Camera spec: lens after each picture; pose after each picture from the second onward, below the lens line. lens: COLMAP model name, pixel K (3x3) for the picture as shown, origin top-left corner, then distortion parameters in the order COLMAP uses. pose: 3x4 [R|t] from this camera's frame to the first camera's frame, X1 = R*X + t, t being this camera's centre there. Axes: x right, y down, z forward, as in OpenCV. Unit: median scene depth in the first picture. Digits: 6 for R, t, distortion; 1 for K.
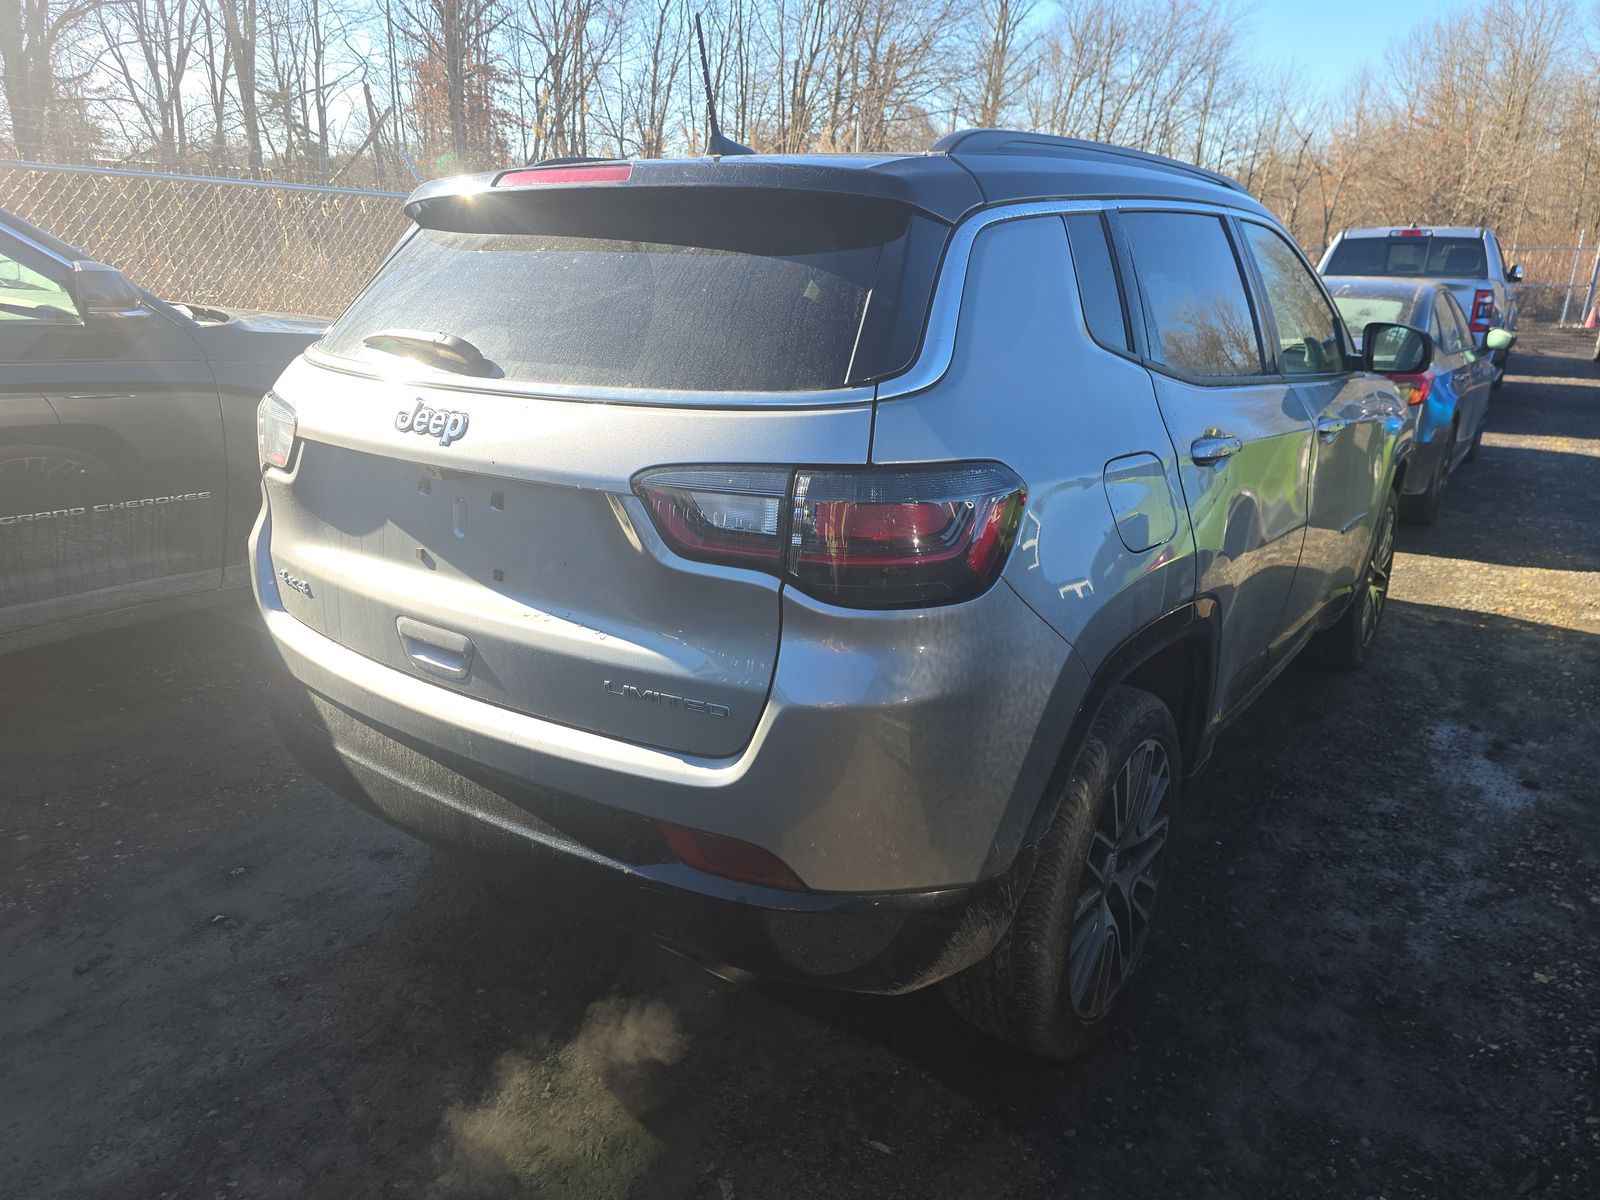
lens RADIAL K [[1079.0, 0, 770.8], [0, 1079.0, 601.2], [0, 0, 1]] dist [0.043824, -0.038713]
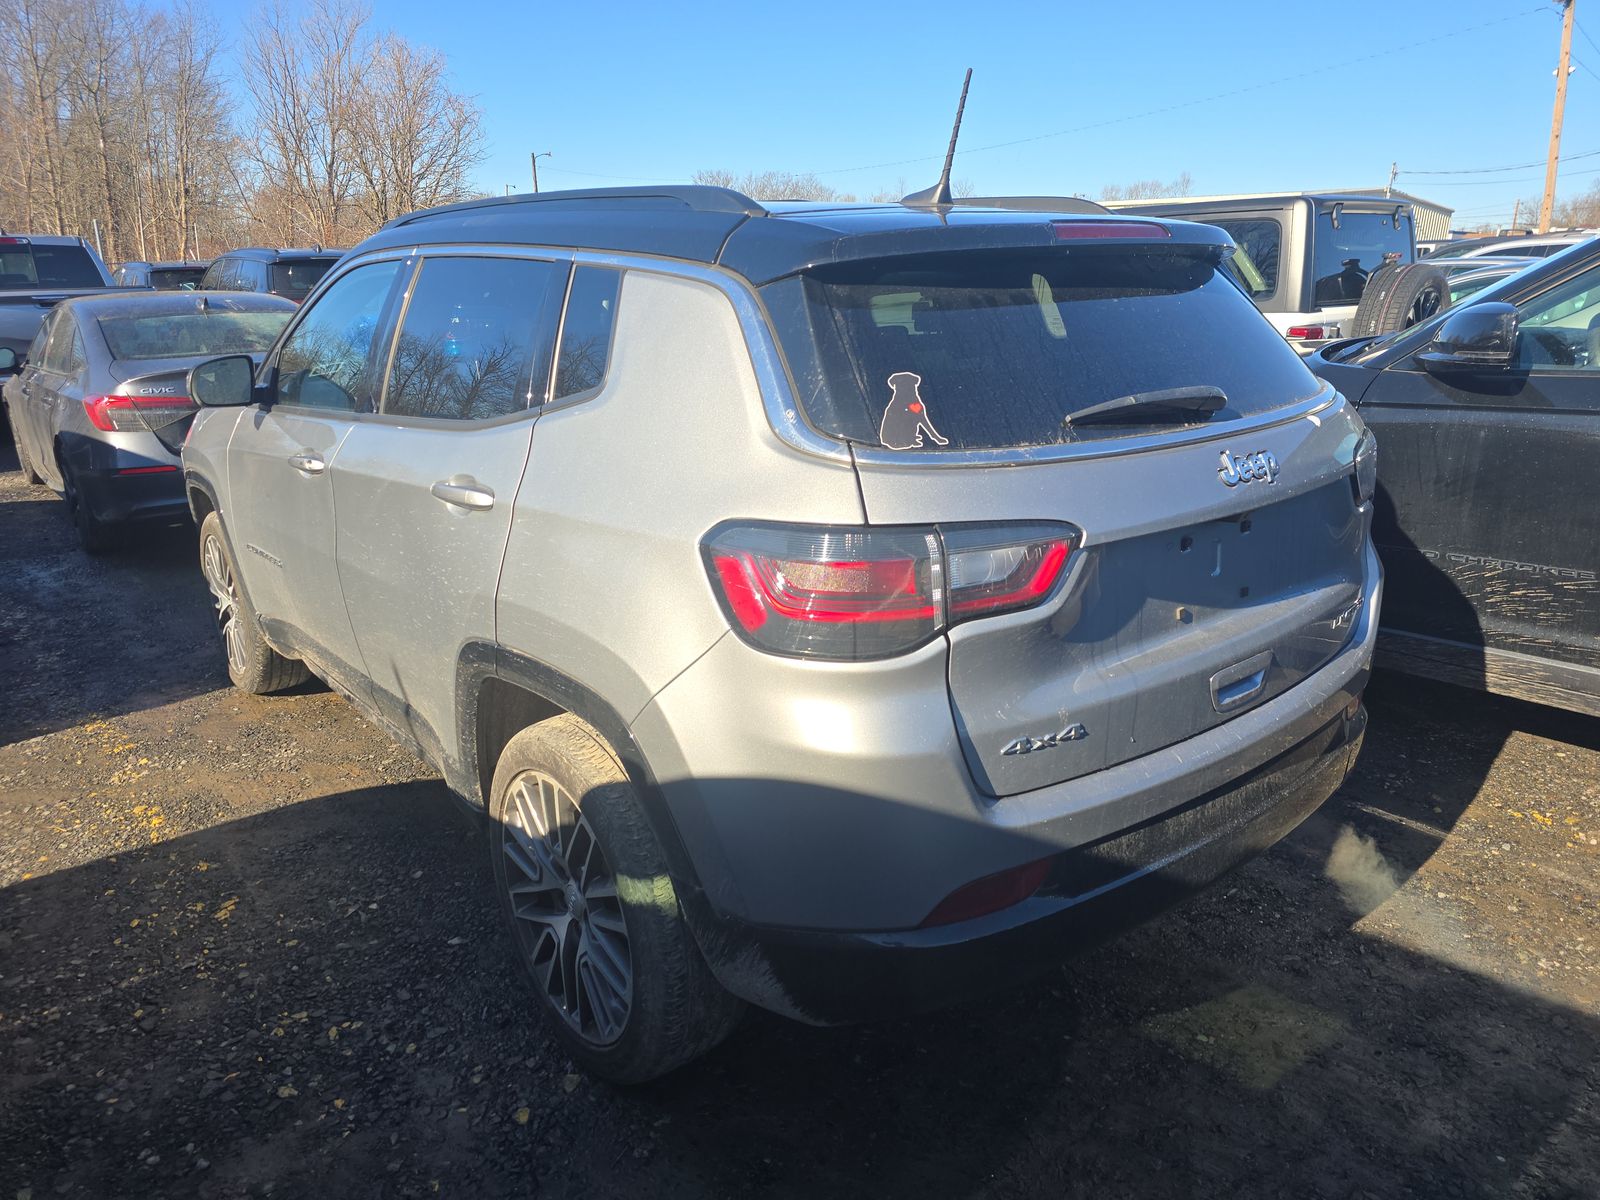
lens RADIAL K [[1079.0, 0, 770.8], [0, 1079.0, 601.2], [0, 0, 1]] dist [0.043824, -0.038713]
pose [[0.264519, -0.307070, 0.914187, -1.062501], [0.306152, 0.925655, 0.222338, -0.311789], [-0.914495, 0.221067, 0.338863, 0.810558]]
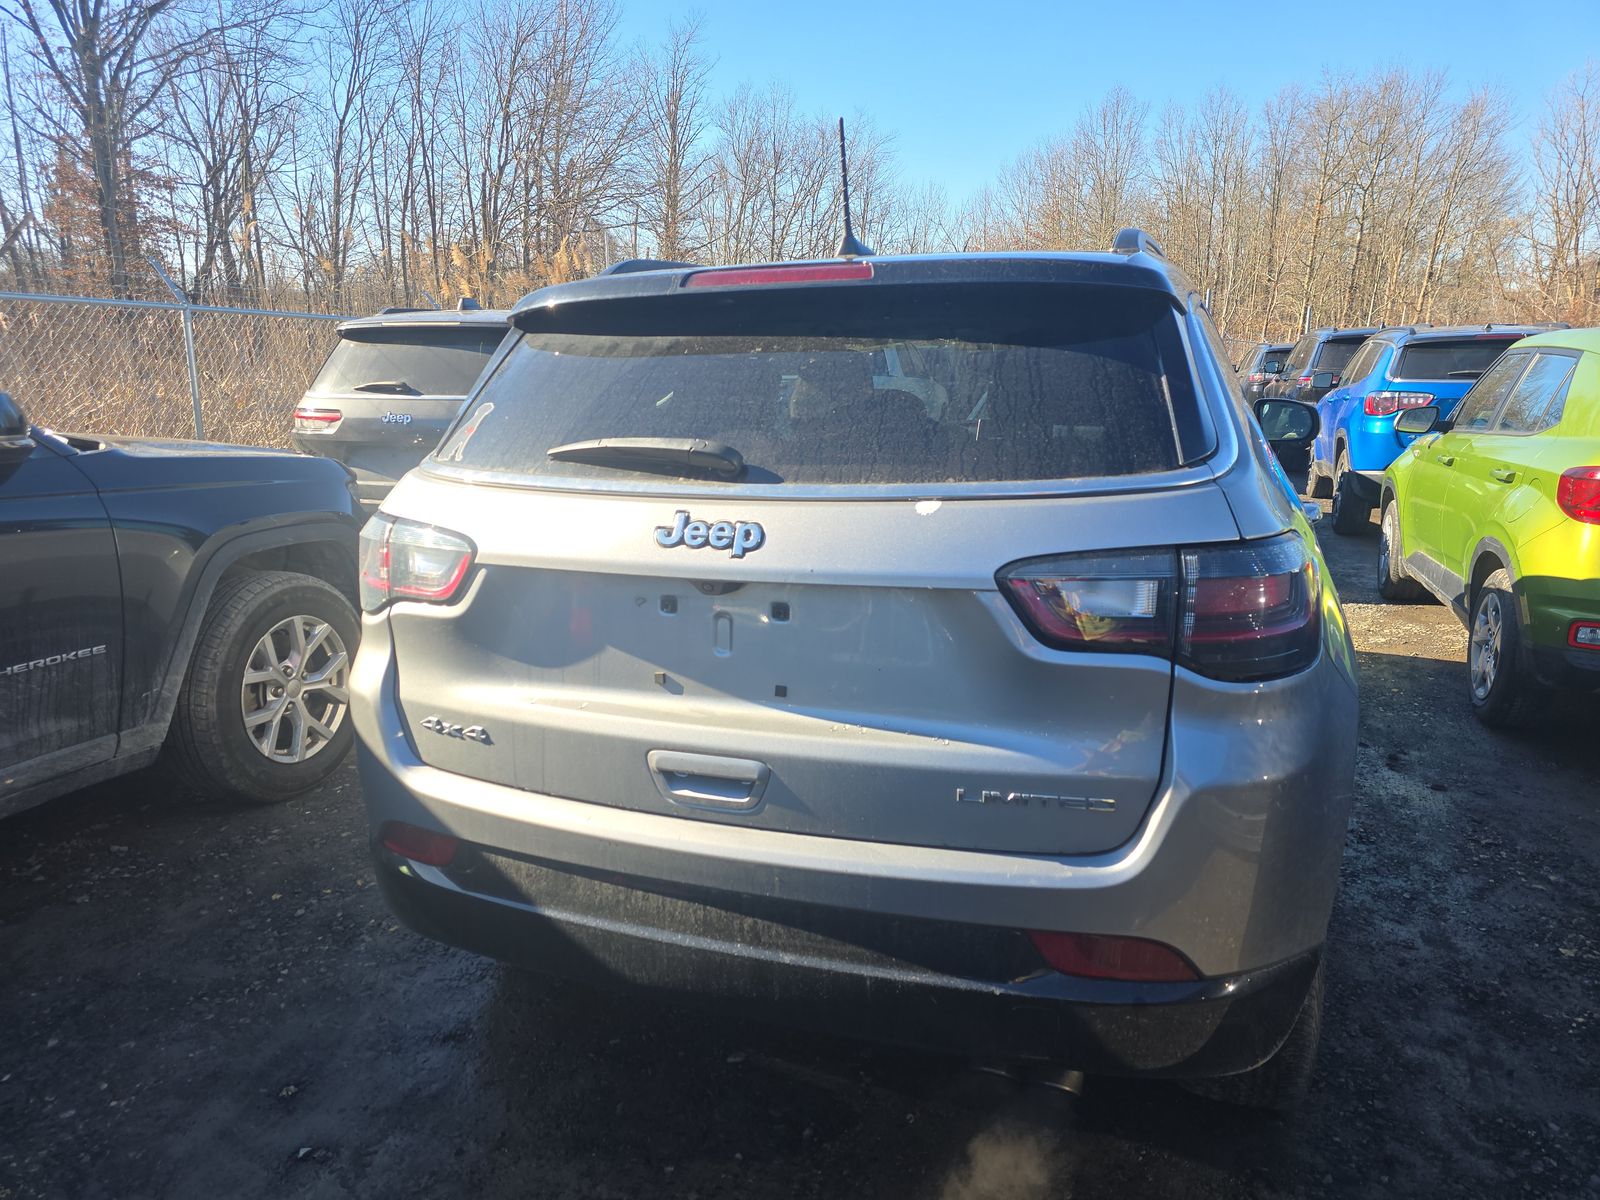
lens RADIAL K [[1069.7, 0, 750.6], [0, 1069.7, 603.4], [0, 0, 1]] dist [0.069216, -0.060149]
pose [[0.961478, -0.086304, 0.260982, -0.386610], [0.108323, 0.991565, -0.071174, -0.027724], [-0.252638, 0.096703, 0.962716, 0.085736]]
